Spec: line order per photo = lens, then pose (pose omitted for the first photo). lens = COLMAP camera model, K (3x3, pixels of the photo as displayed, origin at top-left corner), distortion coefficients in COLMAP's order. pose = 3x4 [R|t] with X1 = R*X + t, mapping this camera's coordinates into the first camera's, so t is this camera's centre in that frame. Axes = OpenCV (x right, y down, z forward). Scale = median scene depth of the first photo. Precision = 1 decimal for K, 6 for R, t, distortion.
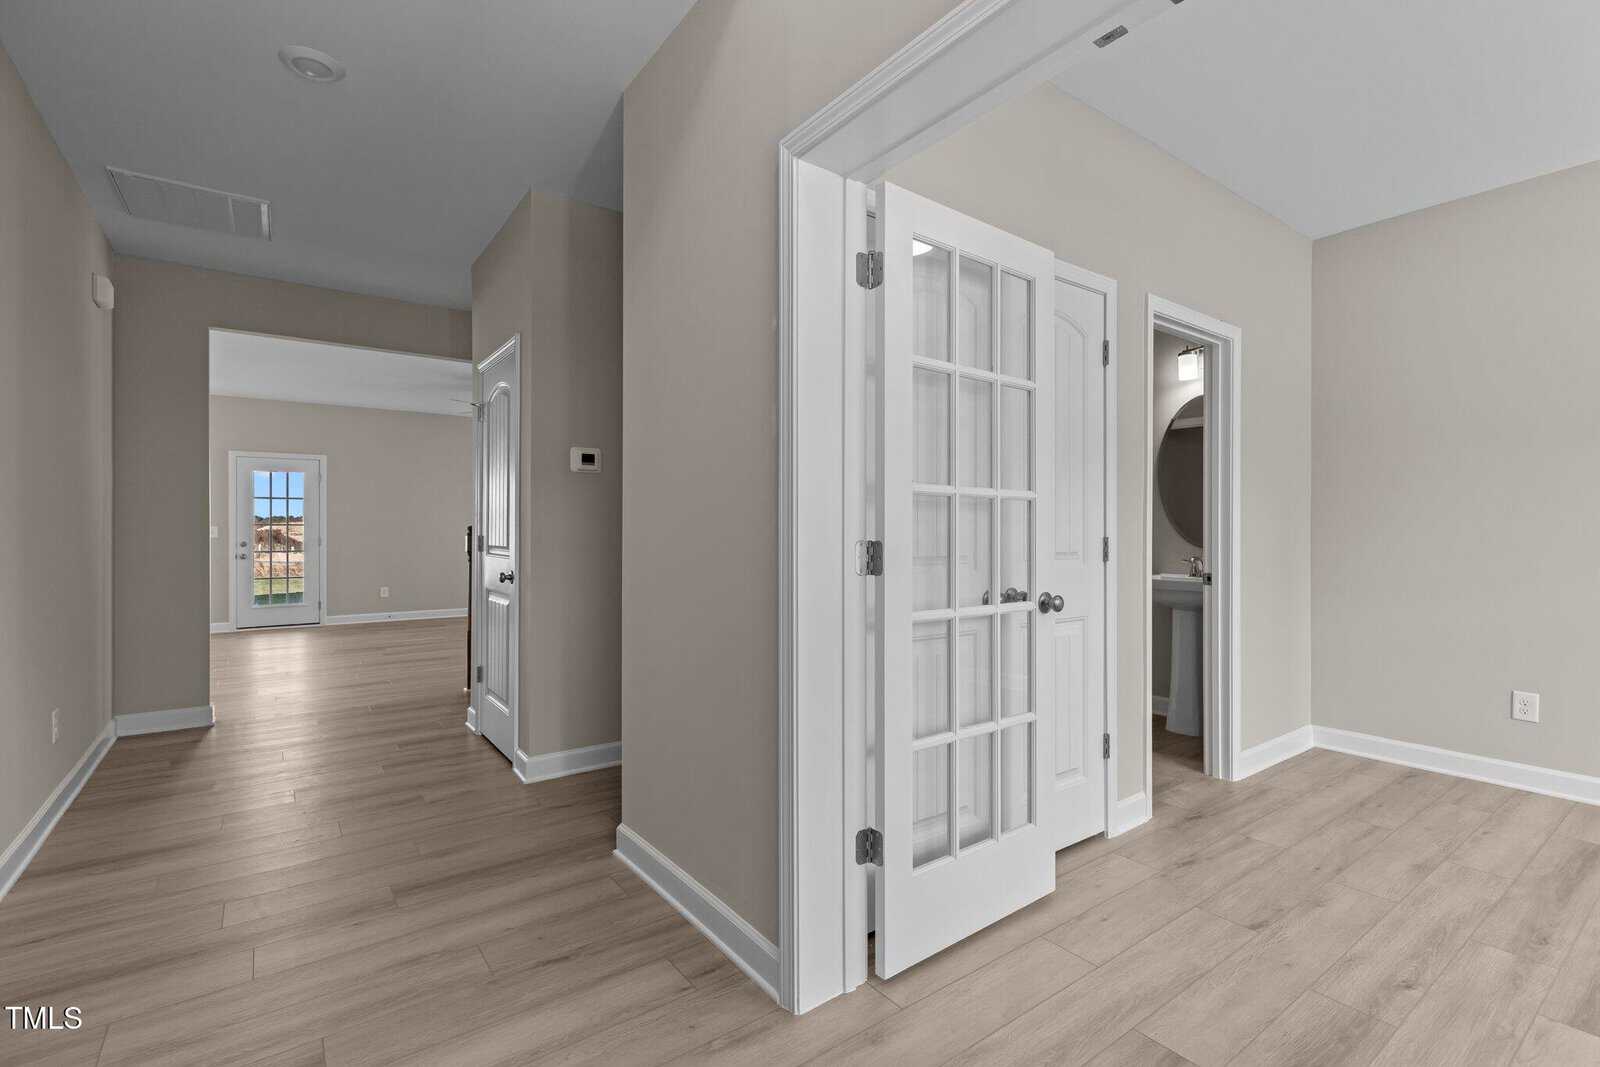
lens RADIAL K [[721.8, 0, 801.7], [0, 721.8, 531.6], [0, 0, 1]] dist [0.005742, -0.000885]
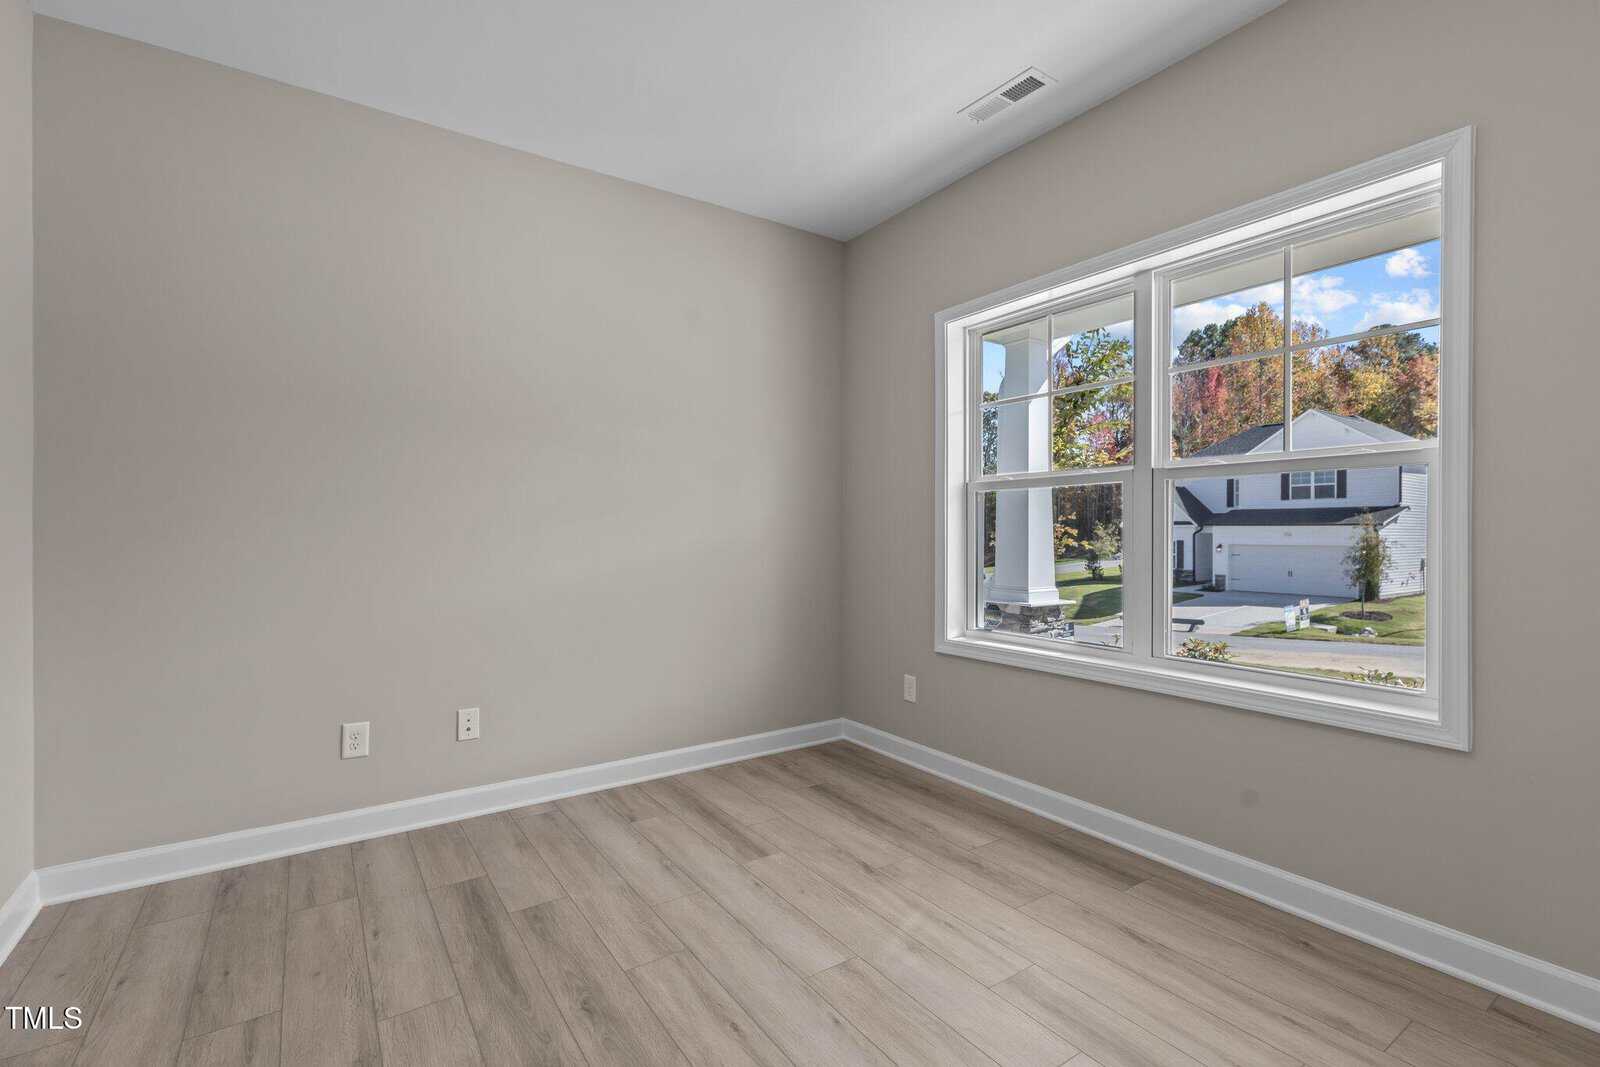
lens RADIAL K [[721.8, 0, 801.4], [0, 721.8, 535.5], [0, 0, 1]] dist [0.005742, -0.000885]
pose [[0.027214, -0.011805, 0.999560, 0.190423], [0.005203, 0.999918, 0.011667, 0.000085], [-0.999616, 0.004883, 0.027273, 0.474802]]
